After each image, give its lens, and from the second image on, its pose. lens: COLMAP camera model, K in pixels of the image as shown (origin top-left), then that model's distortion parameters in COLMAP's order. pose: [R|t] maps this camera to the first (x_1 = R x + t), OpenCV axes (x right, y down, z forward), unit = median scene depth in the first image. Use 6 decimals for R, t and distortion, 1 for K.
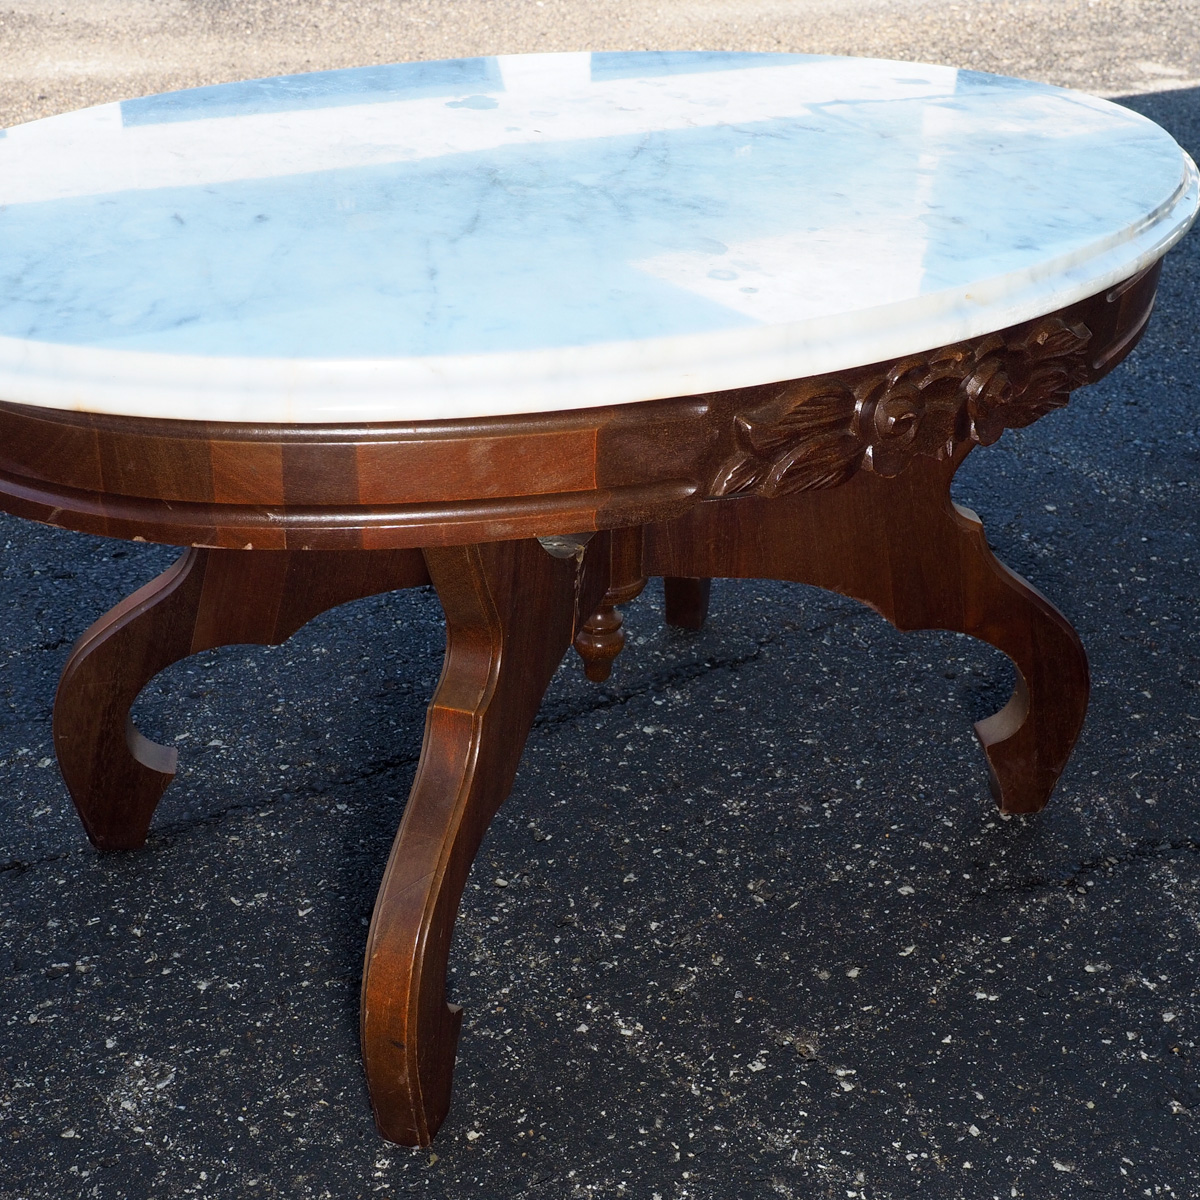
lens RADIAL K [[1366.0, 0, 601.7], [0, 1366.0, 603.2], [0, 0, 1]] dist [0.009181, 0.000000]
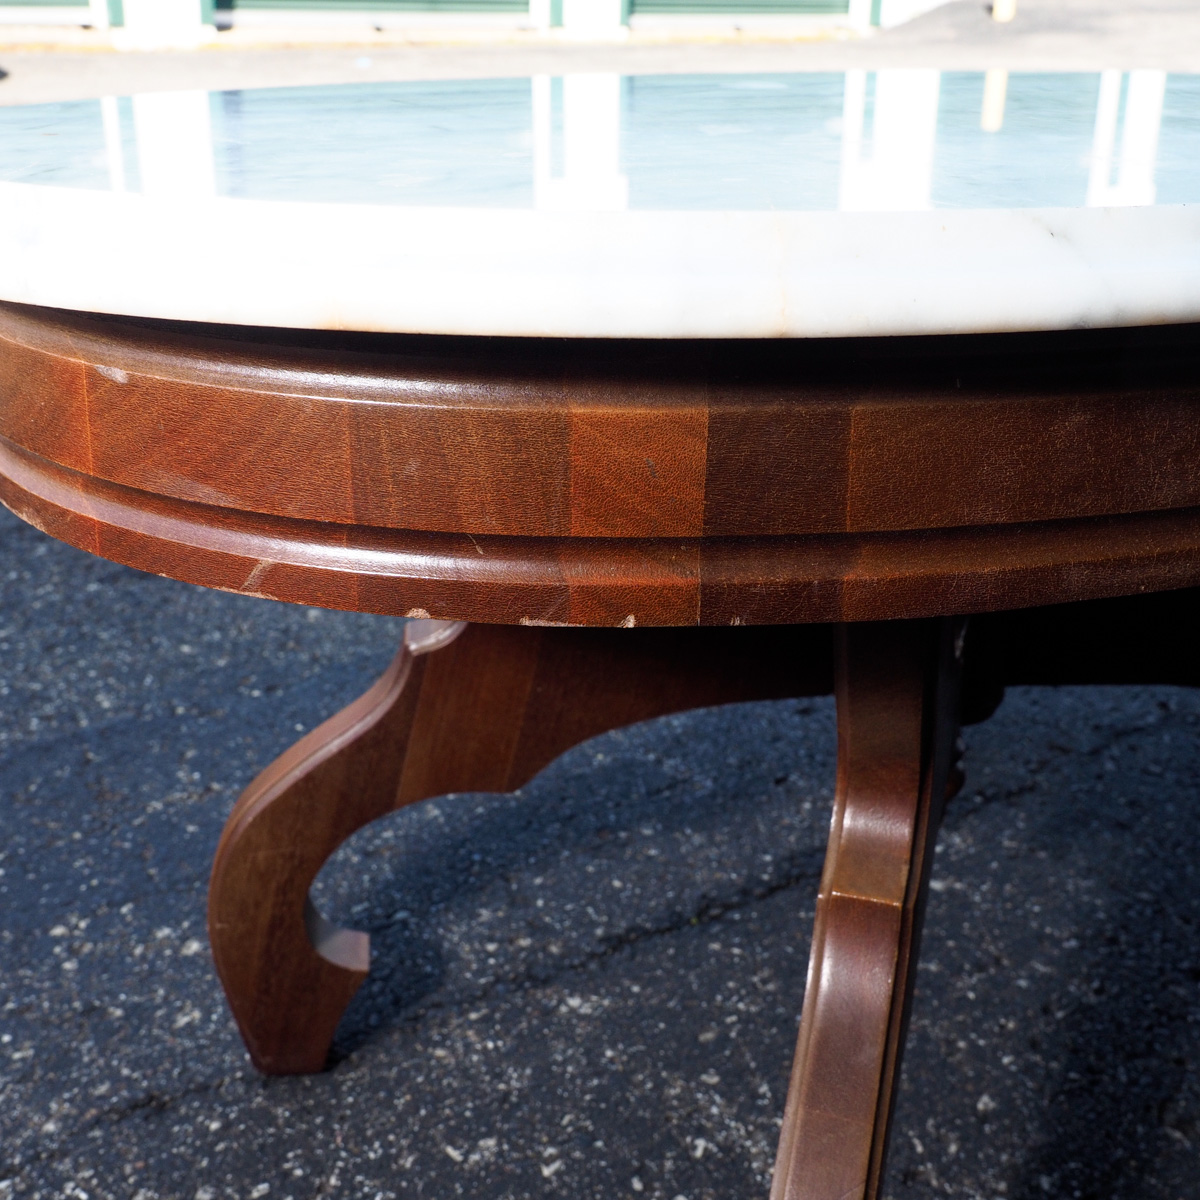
lens RADIAL K [[1135.9, 0, 599.4], [0, 1135.9, 596.0], [0, 0, 1]] dist [0.004908, 0.000000]
pose [[0.999300, -0.028805, -0.023850, -0.160451], [0.025698, 0.992240, -0.121656, 0.000886], [0.027170, 0.120958, 0.992286, 0.353596]]
